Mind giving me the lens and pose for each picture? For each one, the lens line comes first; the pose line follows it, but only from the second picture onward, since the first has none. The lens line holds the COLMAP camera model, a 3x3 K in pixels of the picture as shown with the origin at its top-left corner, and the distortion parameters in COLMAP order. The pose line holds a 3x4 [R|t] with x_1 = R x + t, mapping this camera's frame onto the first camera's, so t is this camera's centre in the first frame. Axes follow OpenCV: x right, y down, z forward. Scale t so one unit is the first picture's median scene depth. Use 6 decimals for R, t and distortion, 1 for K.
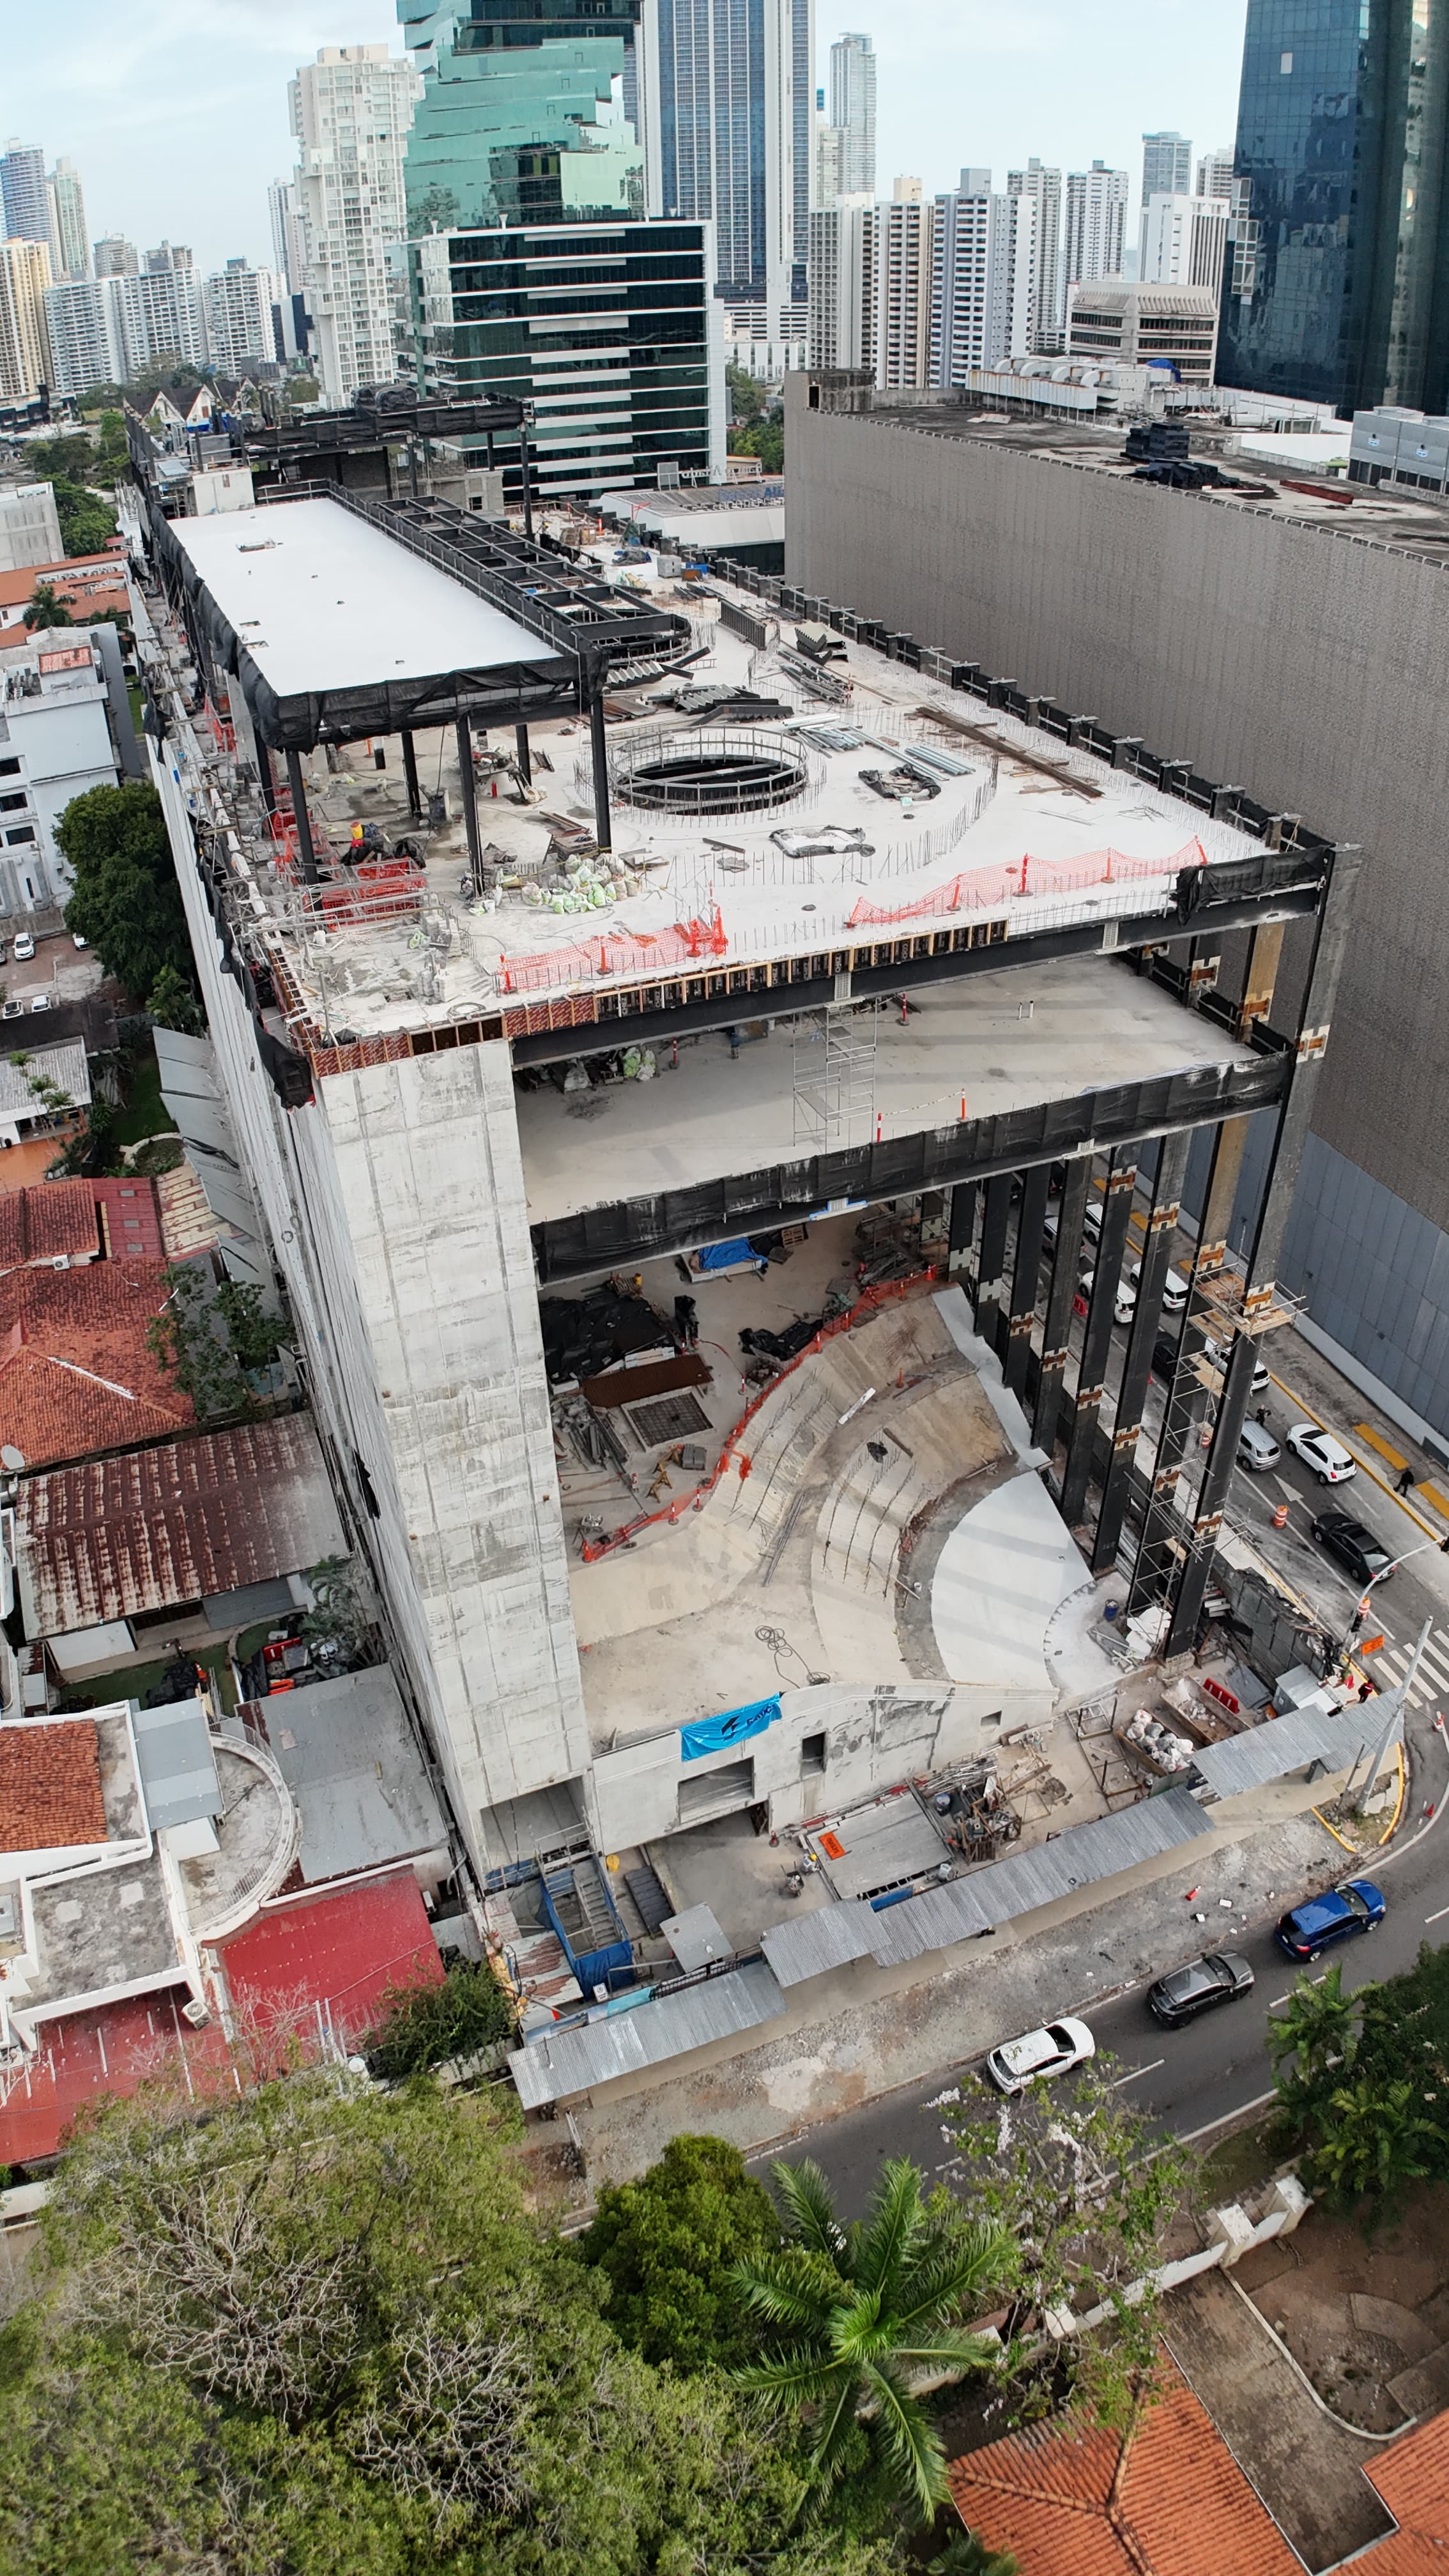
lens RADIAL K [[1541.2, 0, 726.7], [0, 1541.2, 1347.9], [0, 0, 1]] dist [-0.190318, 0.019461]
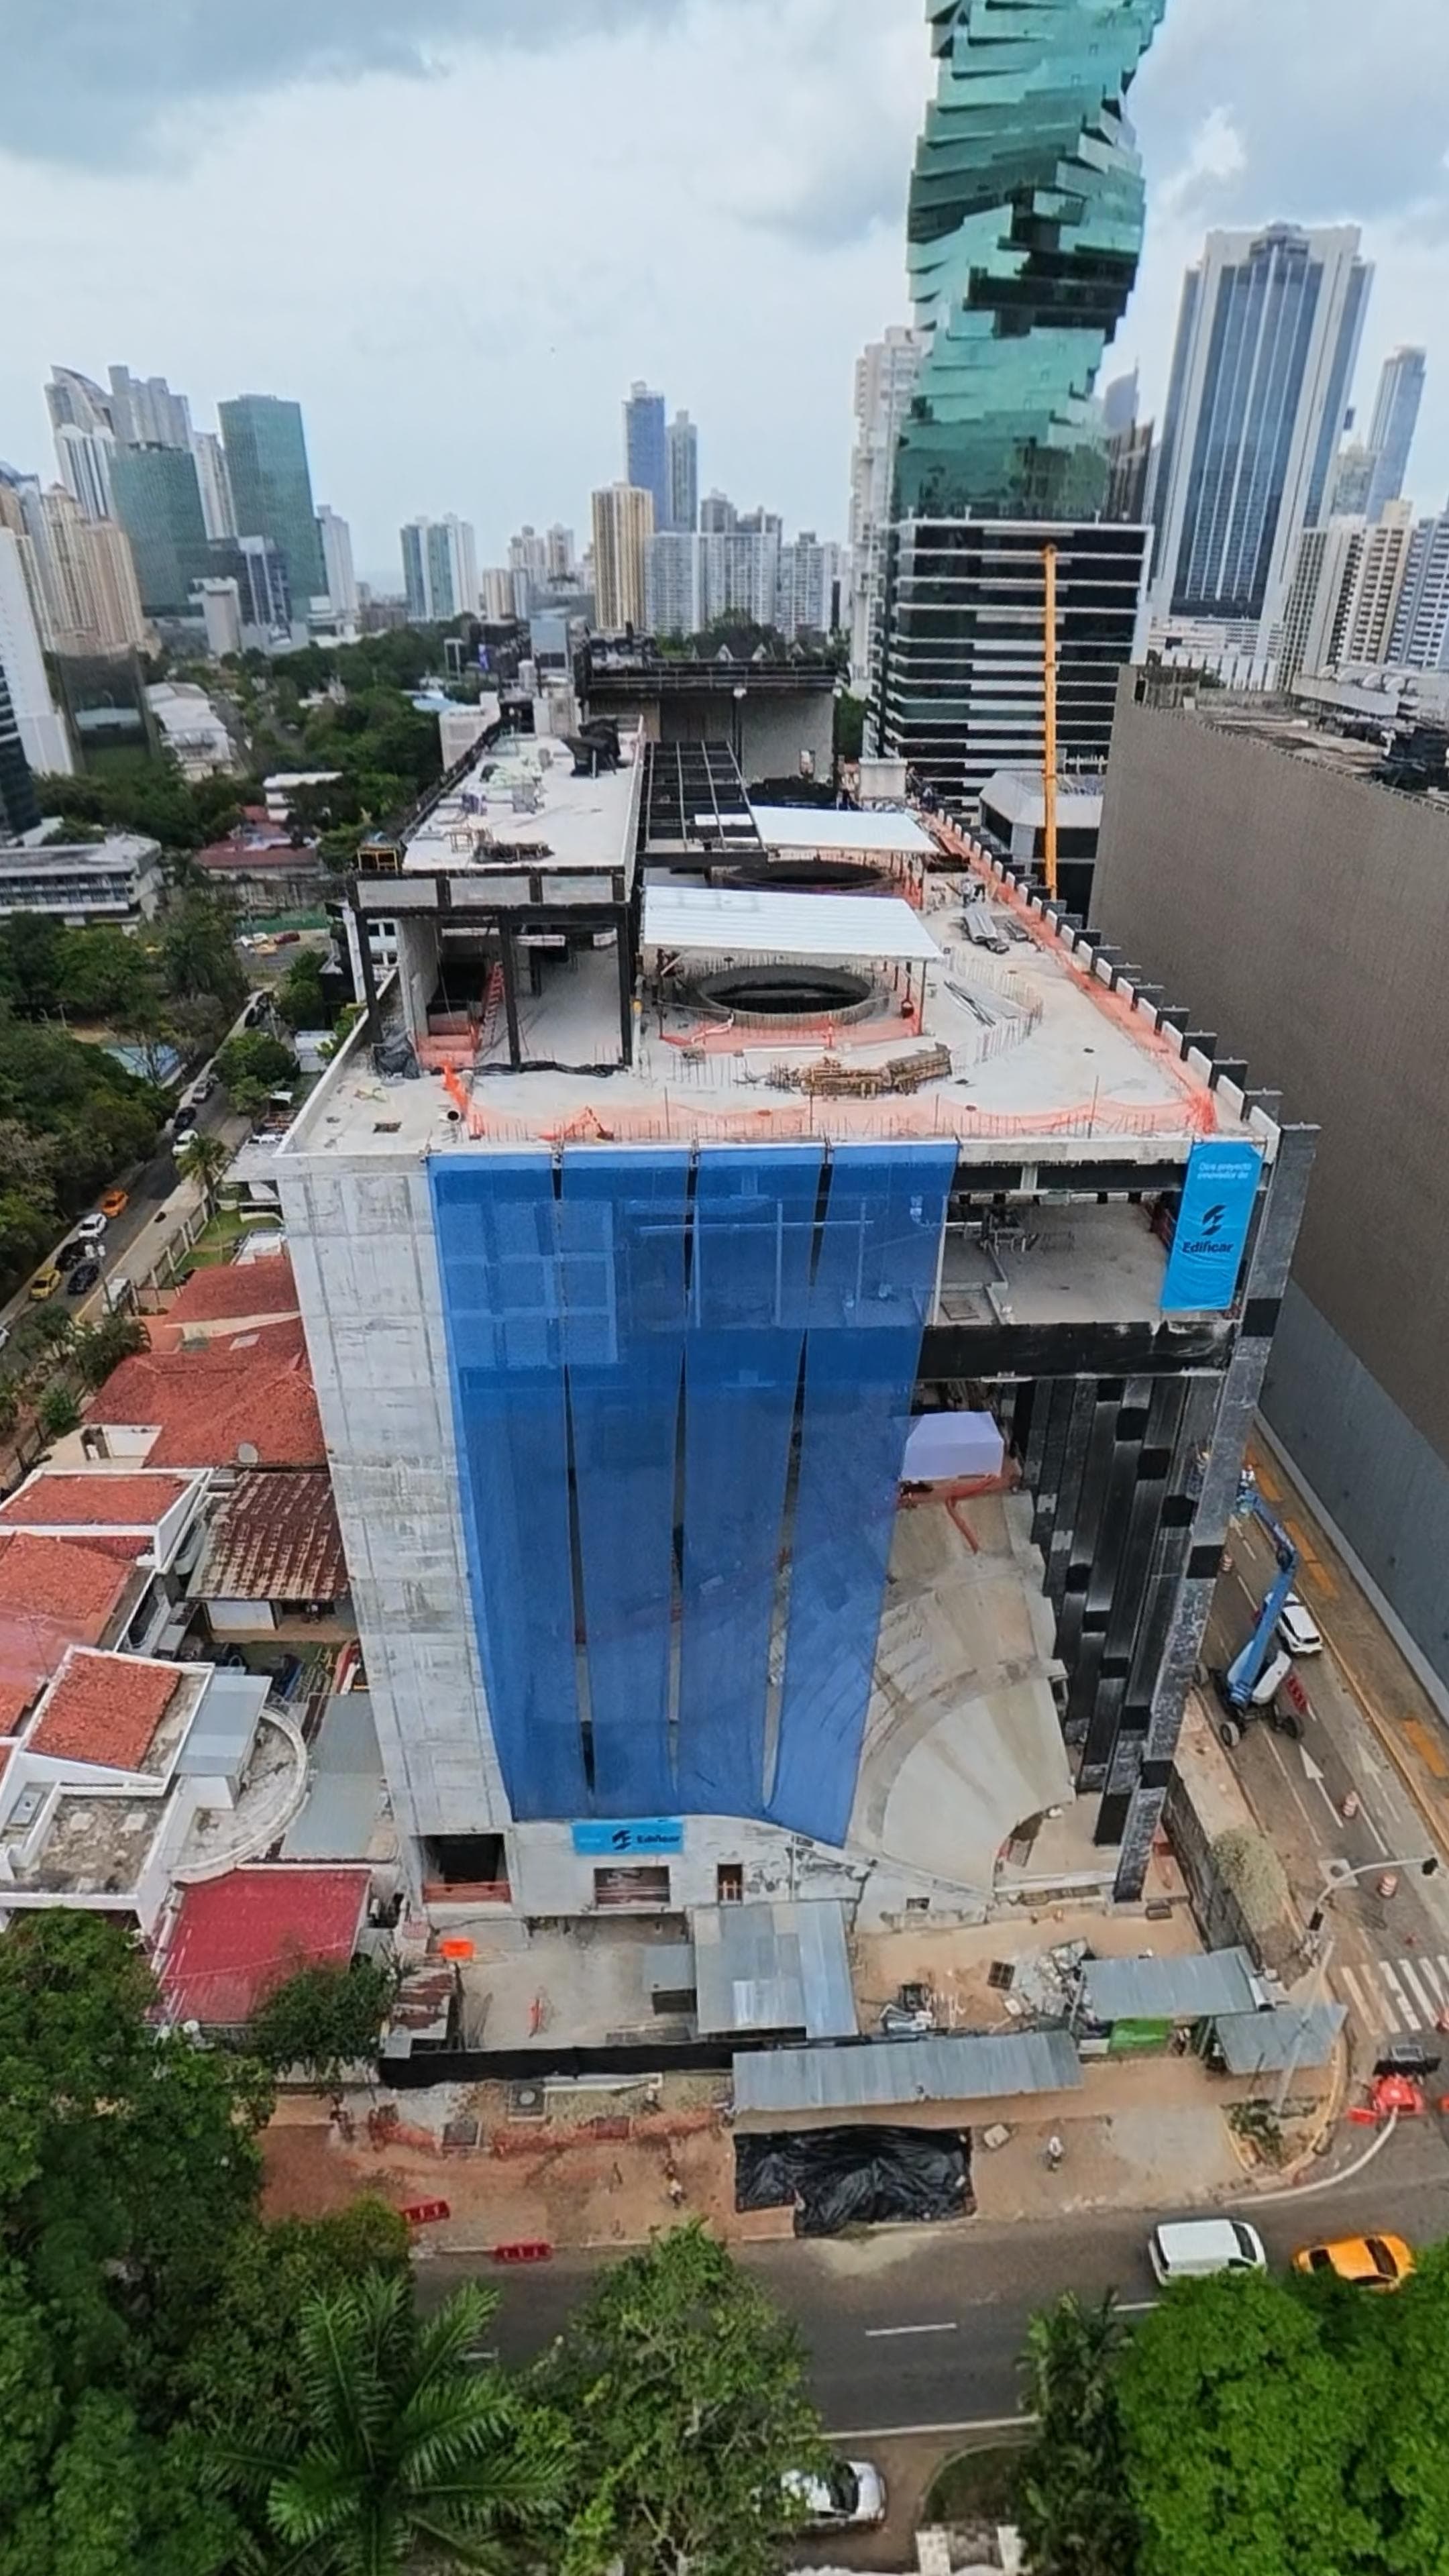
lens RADIAL K [[1307.0, 0, 724.5], [0, 1307.0, 1288.0], [0, 0, 1]] dist [-0.090848, 0.001820]
pose [[0.939856, 0.187519, -0.285495, 0.164647], [-0.228647, 0.966331, -0.118006, -0.021634], [0.253754, 0.176186, 0.951087, 0.044490]]
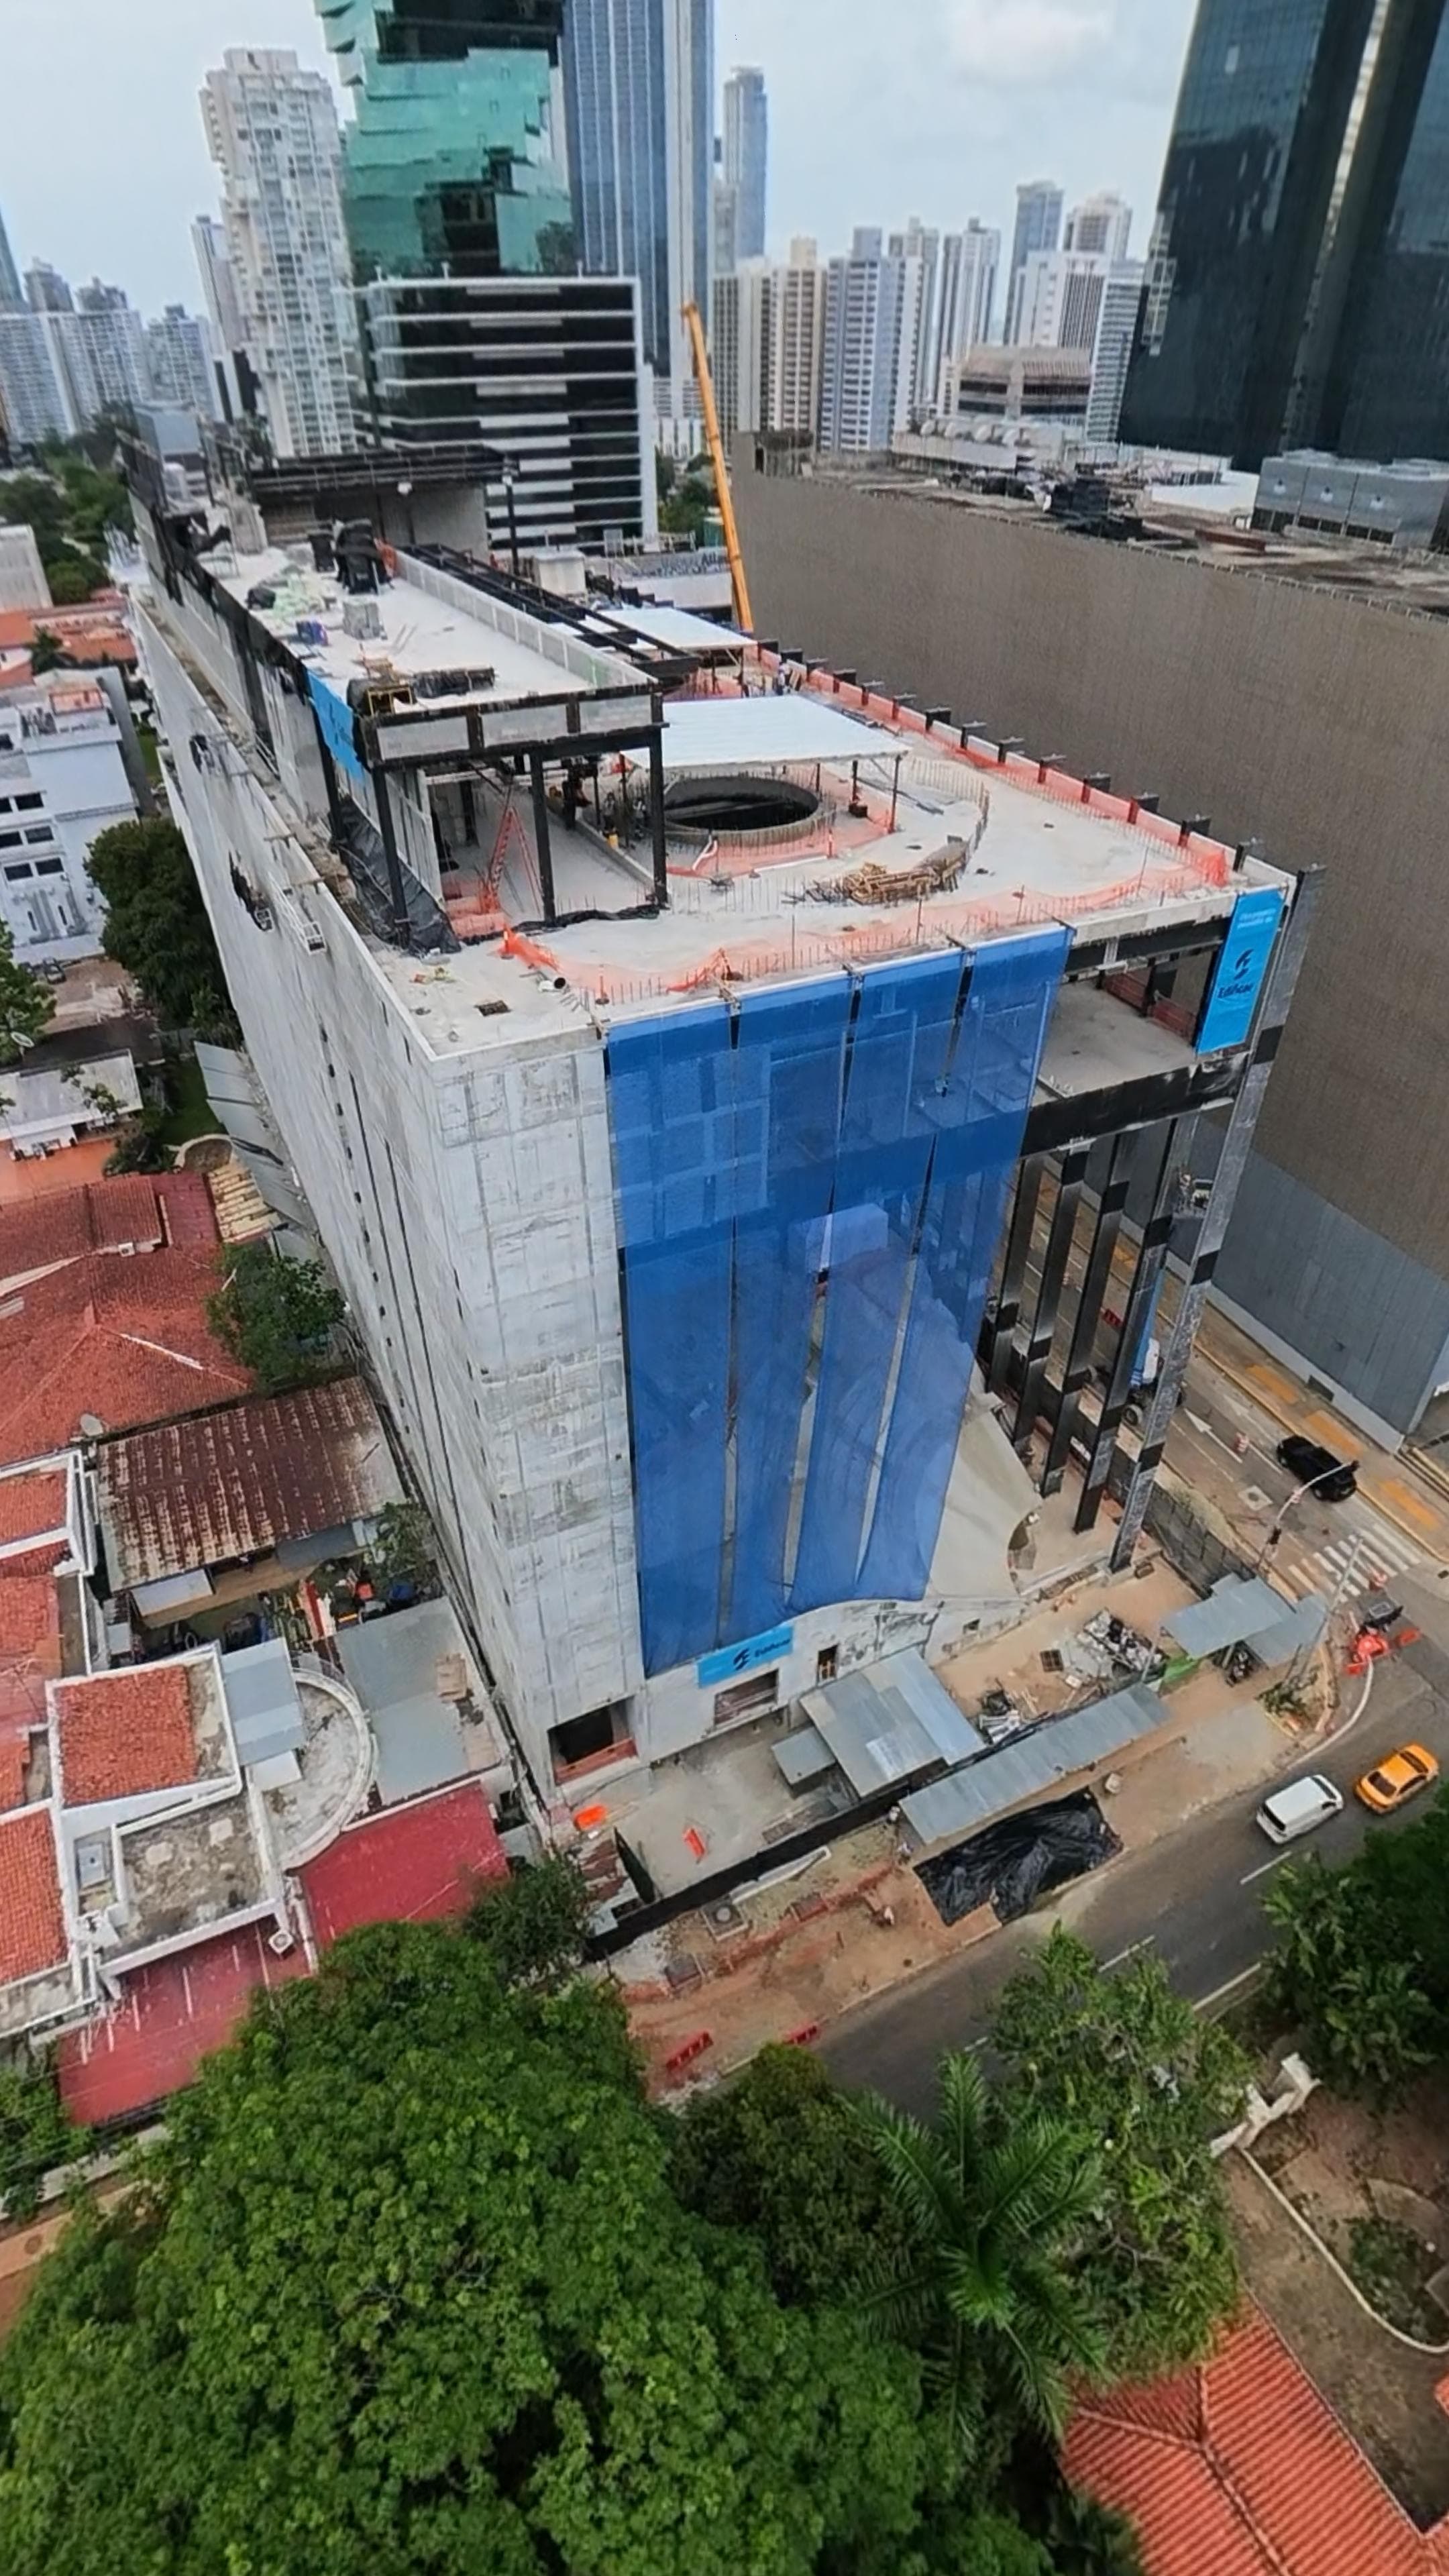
lens RADIAL K [[1257.0, 0, 740.4], [0, 1257.0, 1333.4], [0, 0, 1]] dist [-0.068072, -0.000892]
pose [[0.997215, -0.024449, 0.070459, -0.049553], [0.022824, 0.999456, 0.023790, -0.007294], [-0.071003, -0.022116, 0.997231, 0.037349]]
